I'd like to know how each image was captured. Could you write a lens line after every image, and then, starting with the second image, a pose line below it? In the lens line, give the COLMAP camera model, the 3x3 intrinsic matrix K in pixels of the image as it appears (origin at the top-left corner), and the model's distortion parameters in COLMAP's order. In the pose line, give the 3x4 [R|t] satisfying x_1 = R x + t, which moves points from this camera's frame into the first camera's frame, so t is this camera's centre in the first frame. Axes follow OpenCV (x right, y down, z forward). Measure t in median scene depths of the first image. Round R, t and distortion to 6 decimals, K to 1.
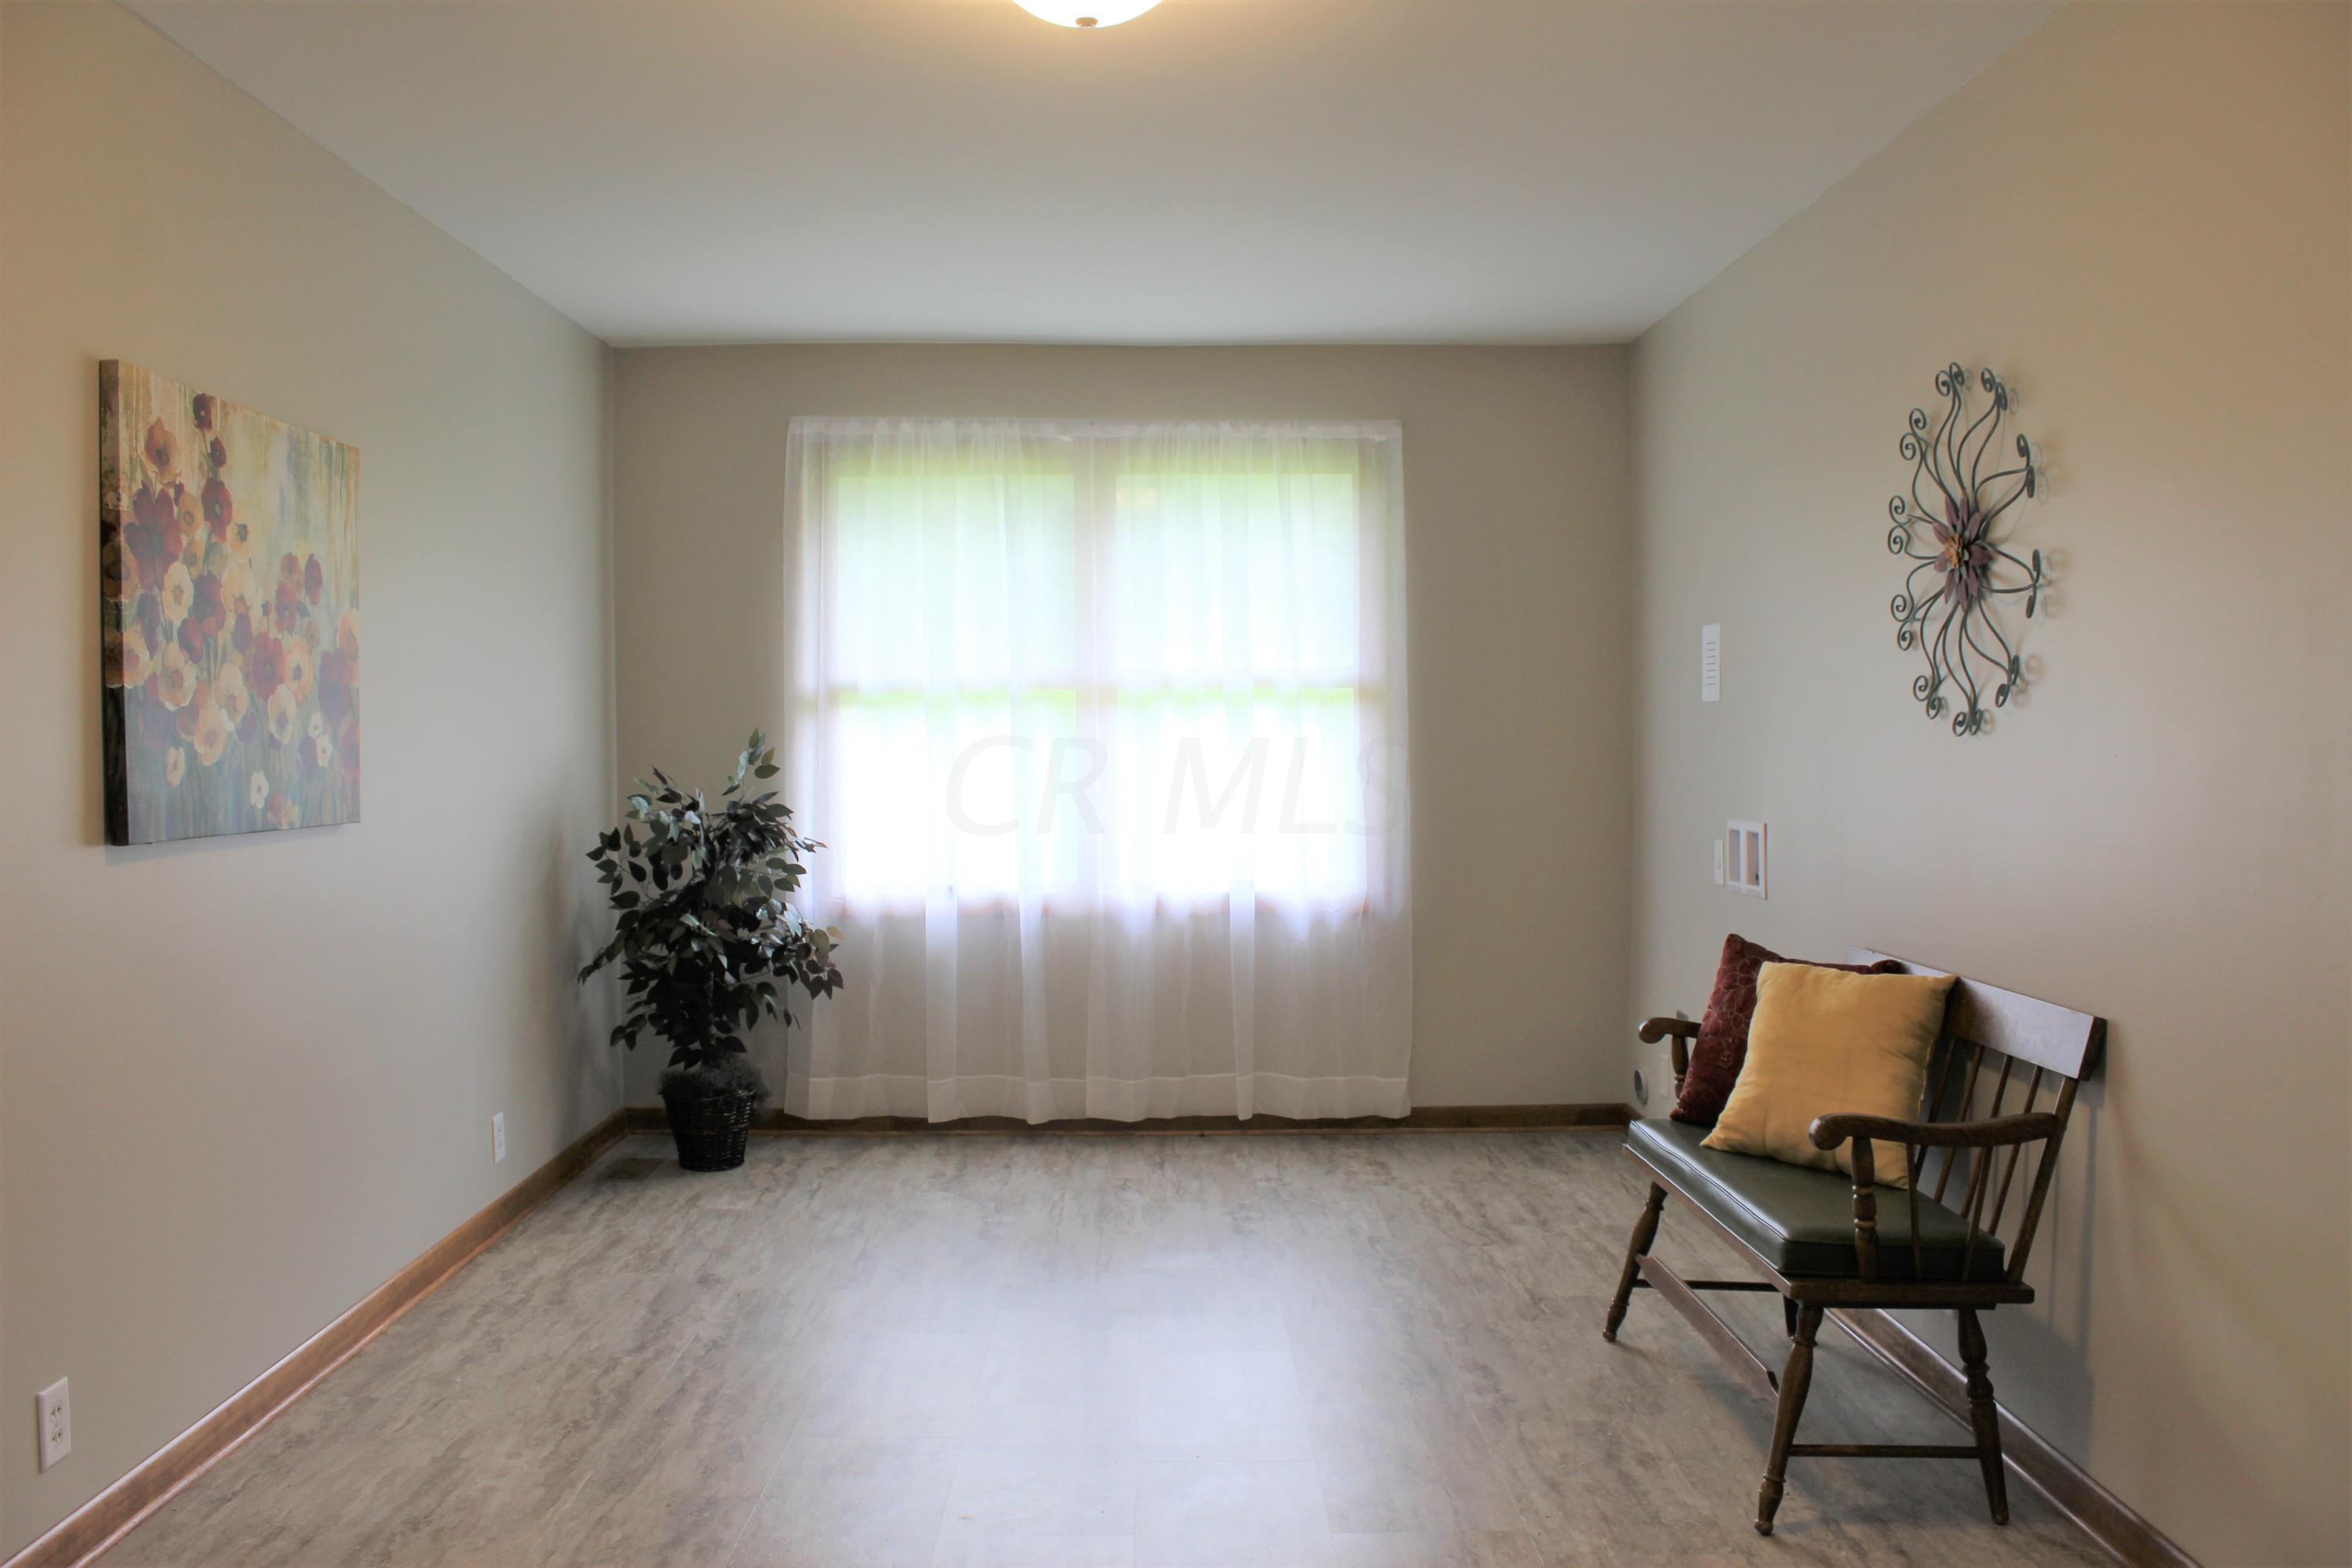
lens RADIAL K [[1970.6, 0, 1192.7], [0, 1970.6, 787.7], [0, 0, 1]] dist [-0.157500, 0.134417]
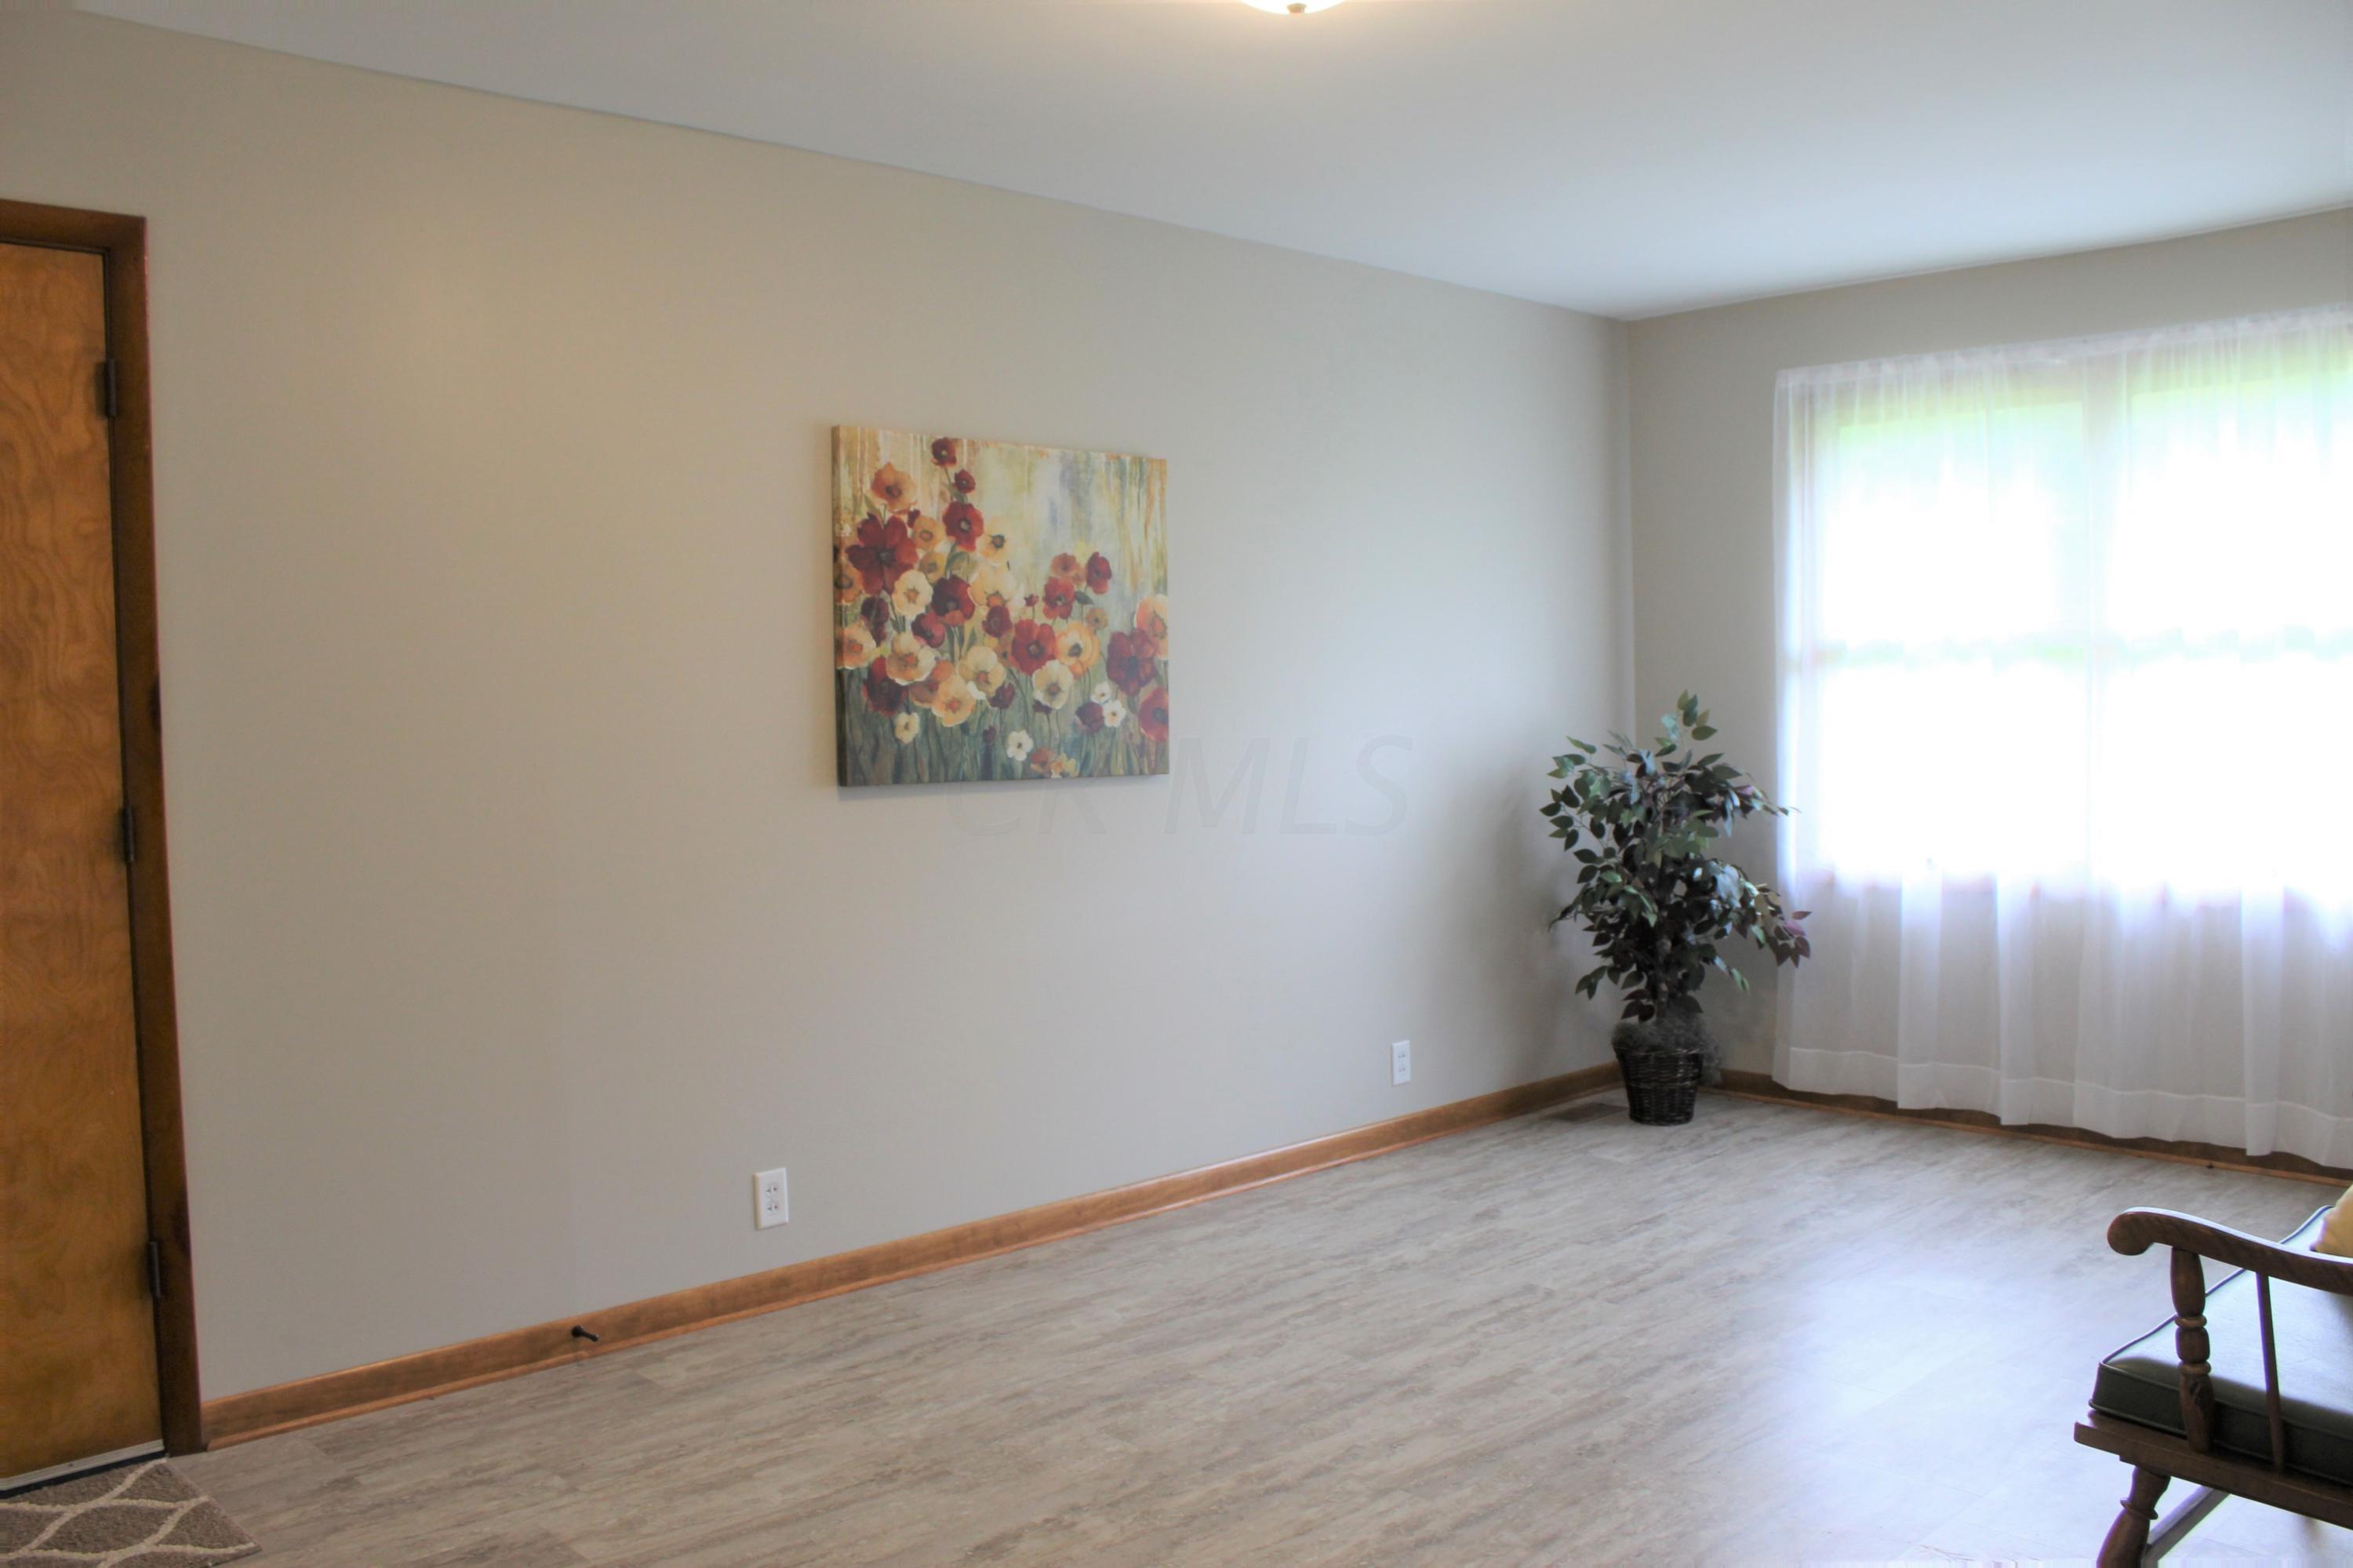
lens RADIAL K [[1971.6, 0, 1174.4], [0, 1971.6, 799.4], [0, 0, 1]] dist [-0.157500, 0.134417]
pose [[0.672921, 0.031452, -0.739045, 0.427058], [-0.010341, 0.999398, 0.033116, -0.006133], [0.739642, -0.014642, 0.672841, 0.164378]]
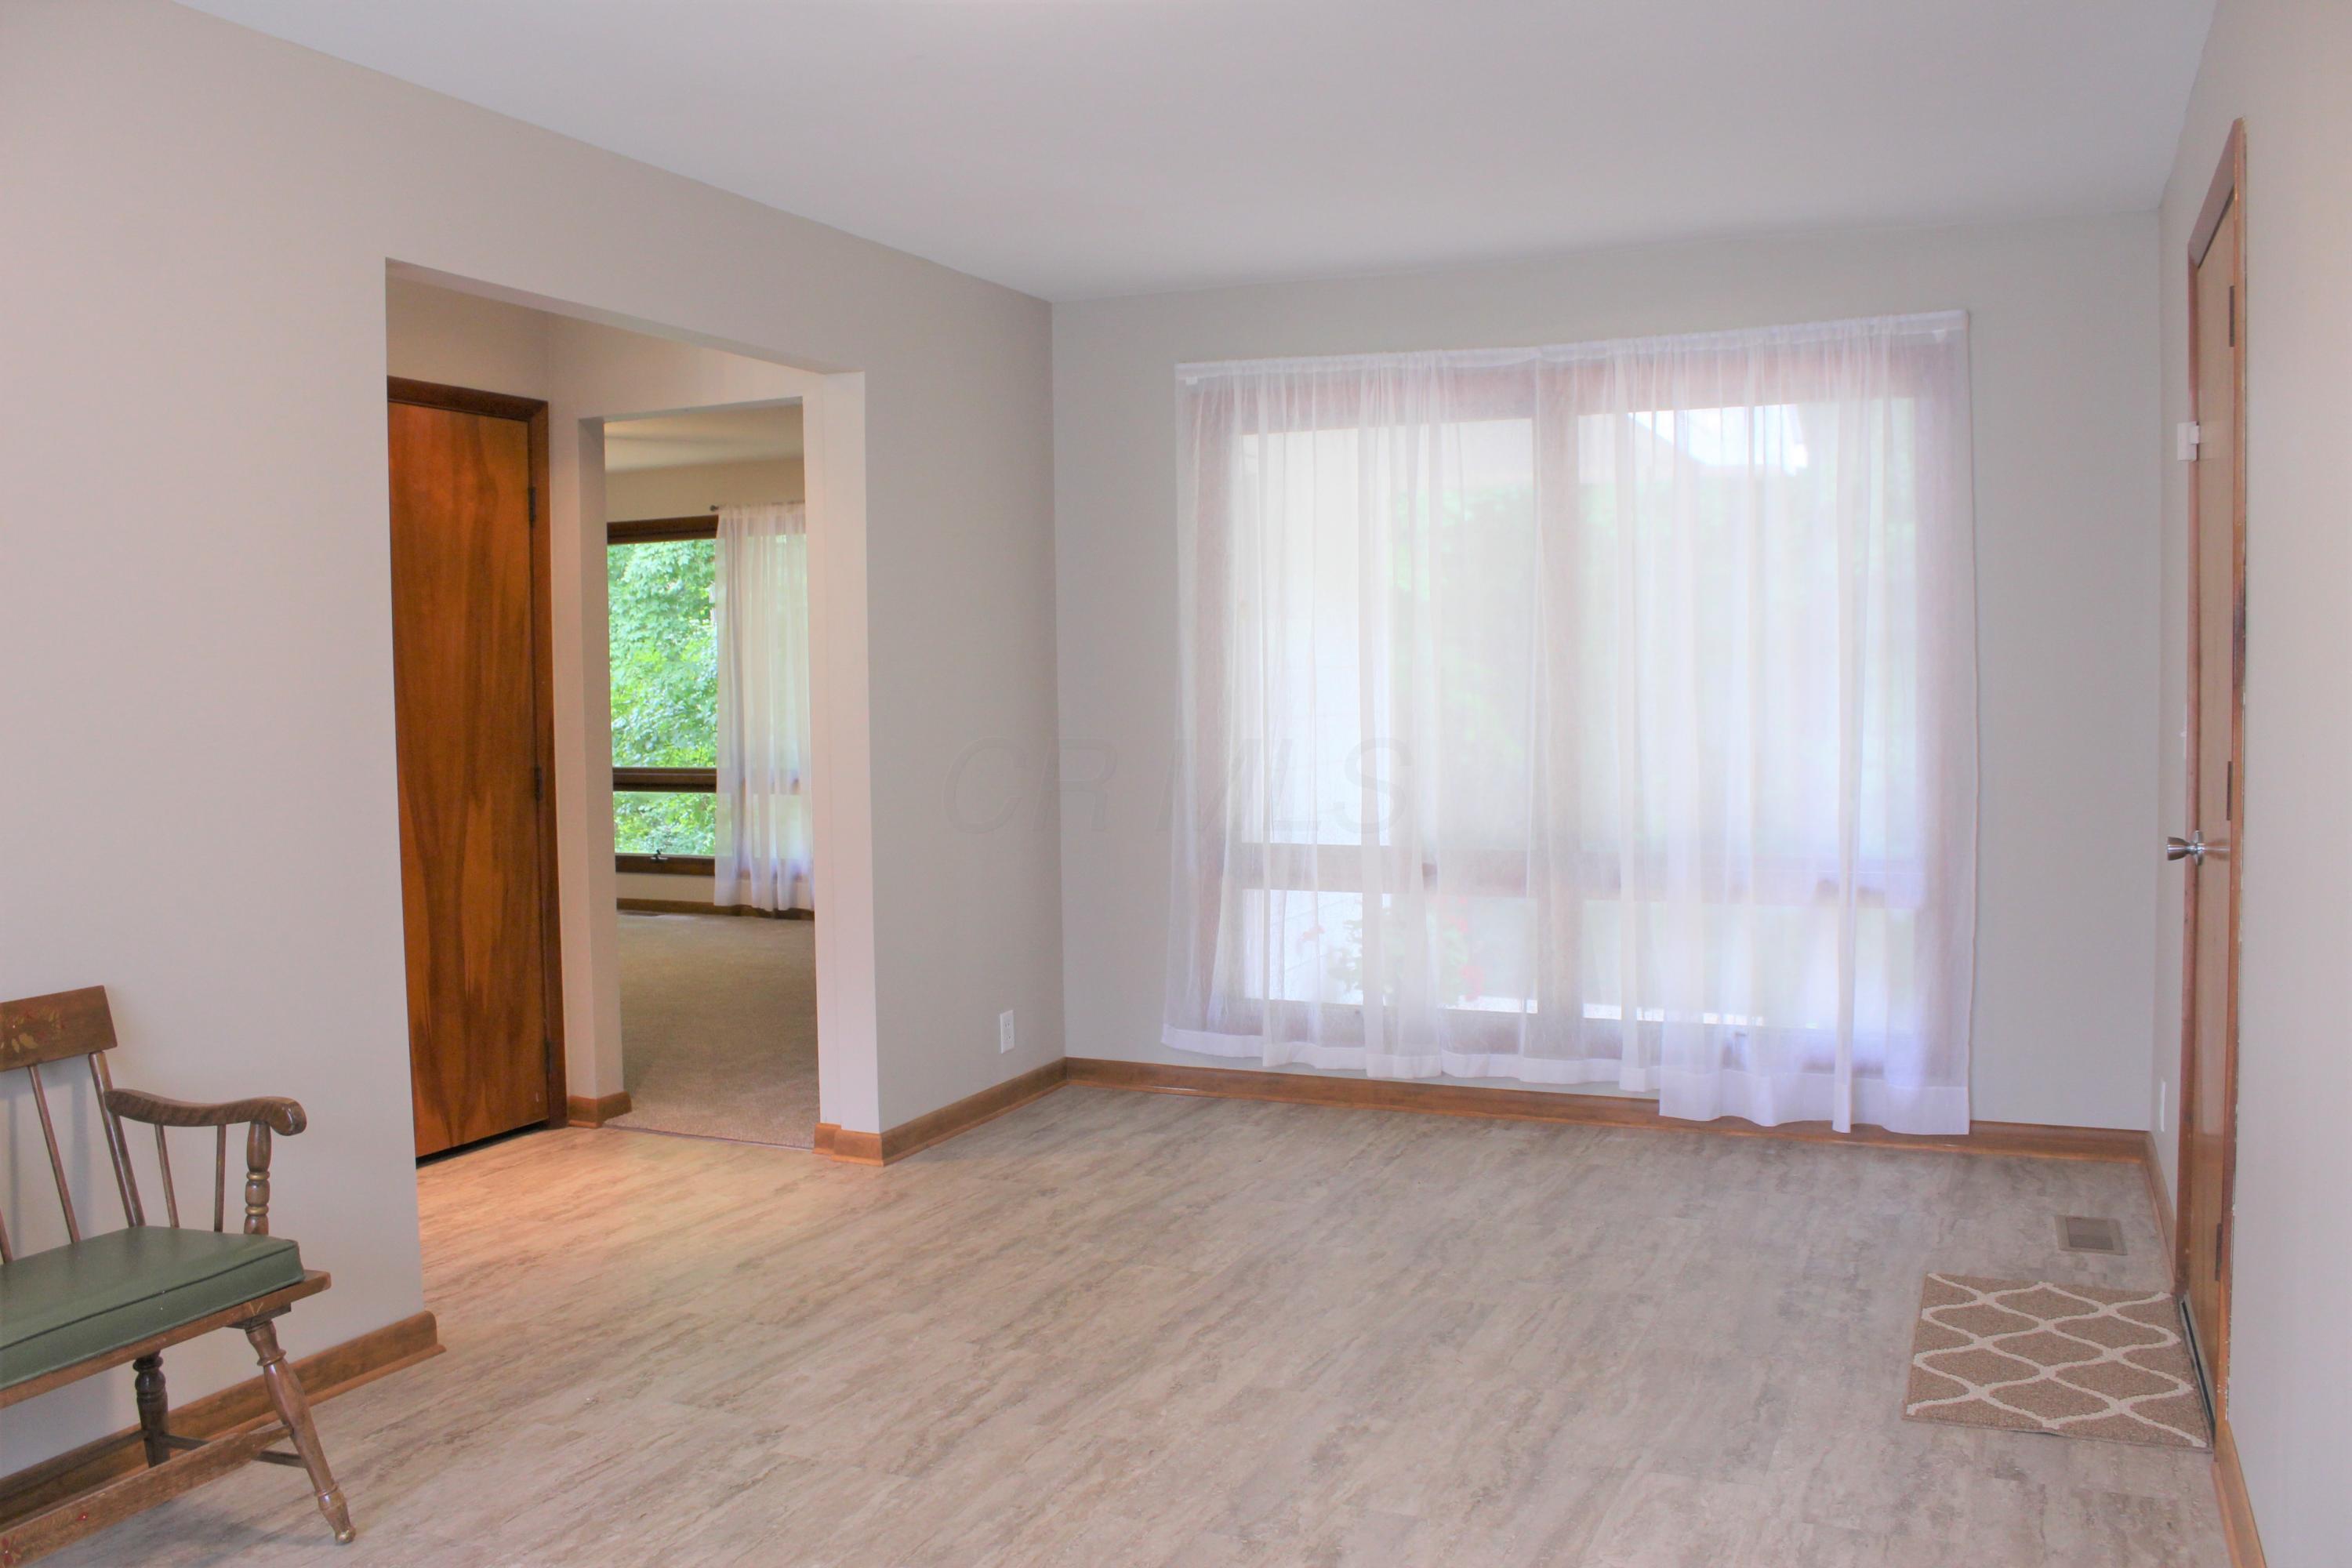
lens RADIAL K [[1970.6, 0, 1158.7], [0, 1970.6, 779.0], [0, 0, 1]] dist [-0.157500, 0.134417]
pose [[-0.902572, -0.007182, 0.430480, -0.331056], [0.031857, 0.996006, 0.083411, -0.038284], [-0.429360, 0.088998, -0.898738, 1.148517]]
